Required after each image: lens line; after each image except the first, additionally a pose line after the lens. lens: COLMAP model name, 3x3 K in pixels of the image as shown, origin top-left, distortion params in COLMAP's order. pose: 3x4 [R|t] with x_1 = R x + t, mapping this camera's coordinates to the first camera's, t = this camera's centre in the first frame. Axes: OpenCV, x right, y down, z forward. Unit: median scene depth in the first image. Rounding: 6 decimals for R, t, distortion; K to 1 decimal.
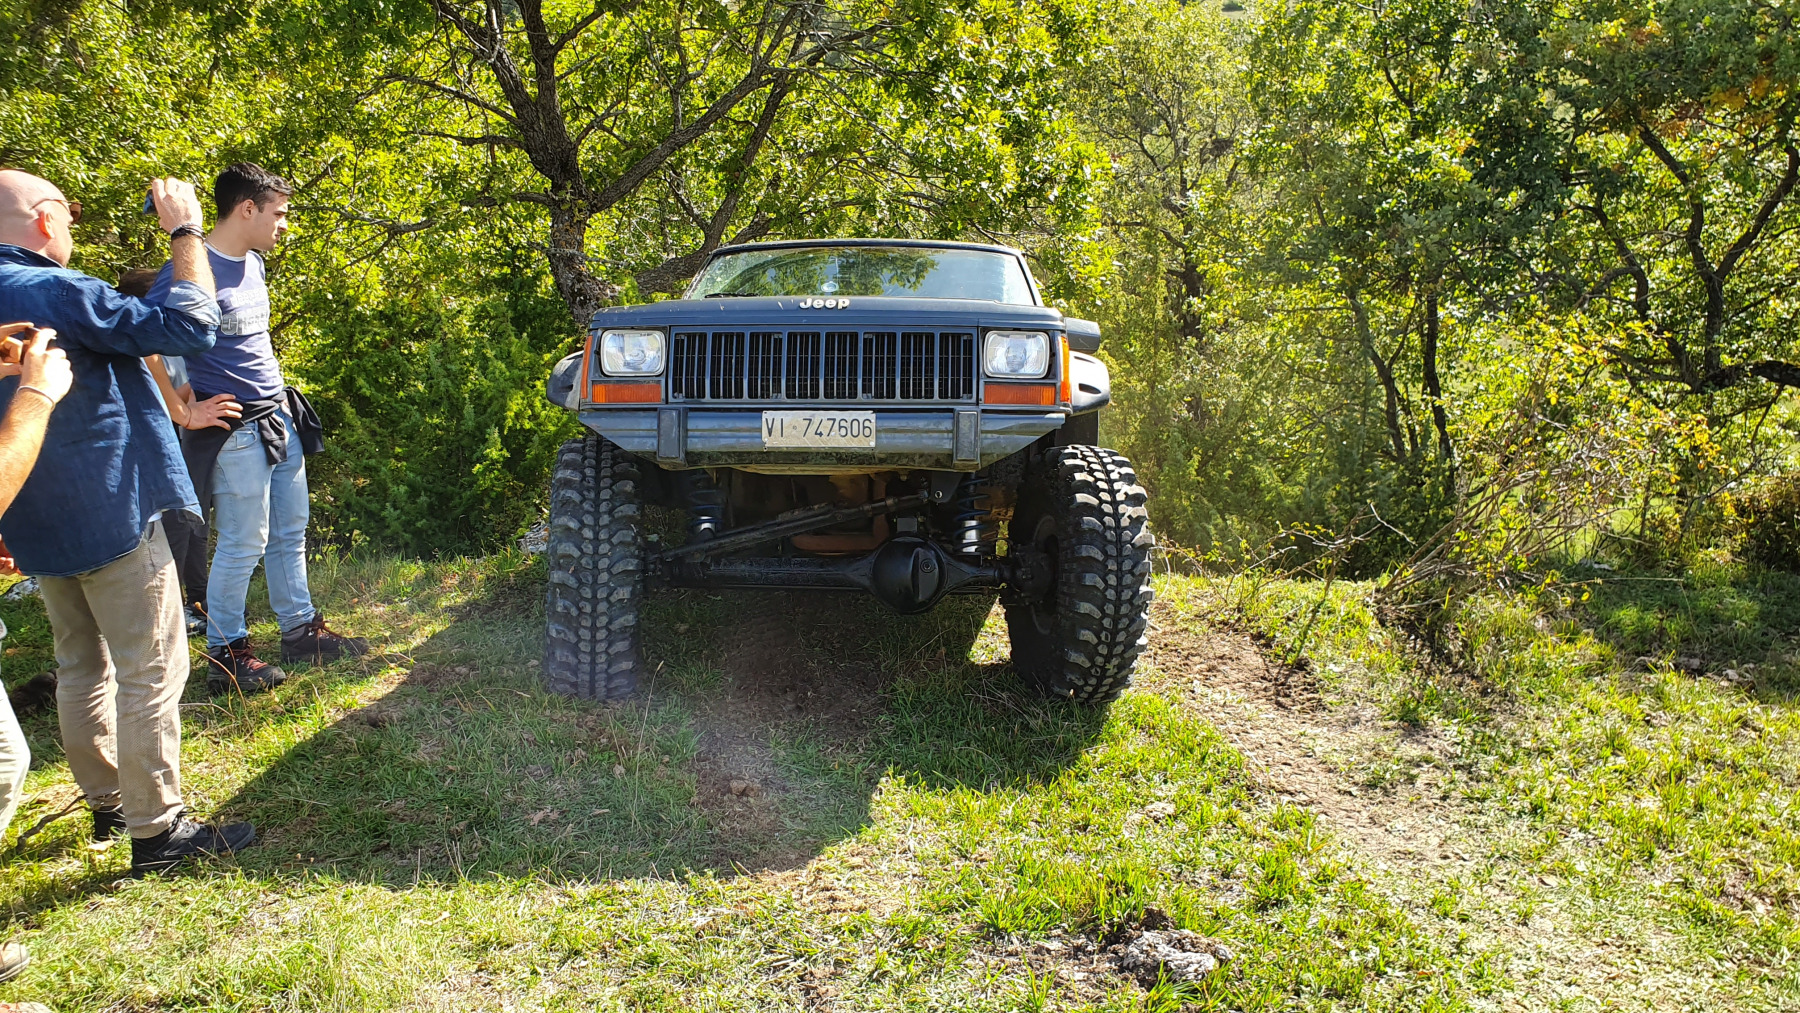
lens RADIAL K [[1287.3, 0, 903.5], [0, 1287.3, 521.7], [0, 0, 1]] dist [-0.004407, 0.004336]
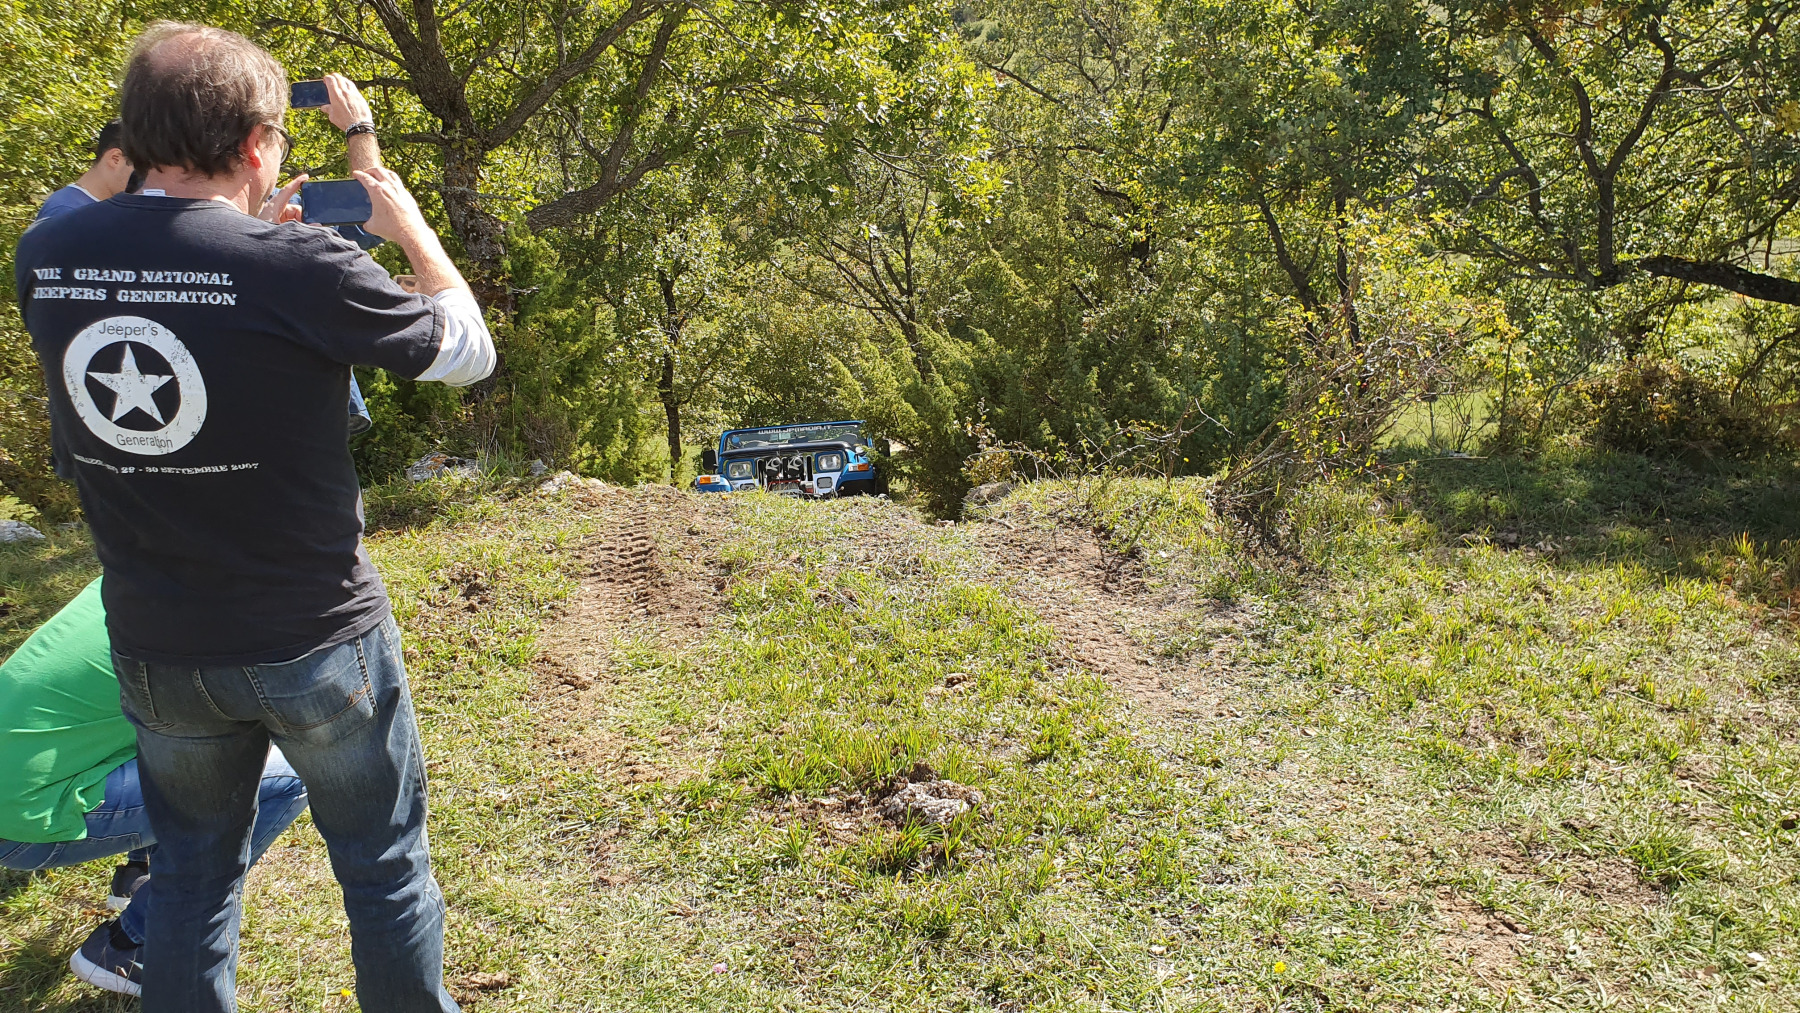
lens RADIAL K [[1285.9, 0, 915.7], [0, 1285.9, 507.4], [0, 0, 1]] dist [0.005027, -0.007906]
pose [[0.999148, -0.039746, 0.011076, 0.093169], [0.039317, 0.998559, 0.036513, 0.022123], [-0.012512, -0.036047, 0.999272, -0.037142]]
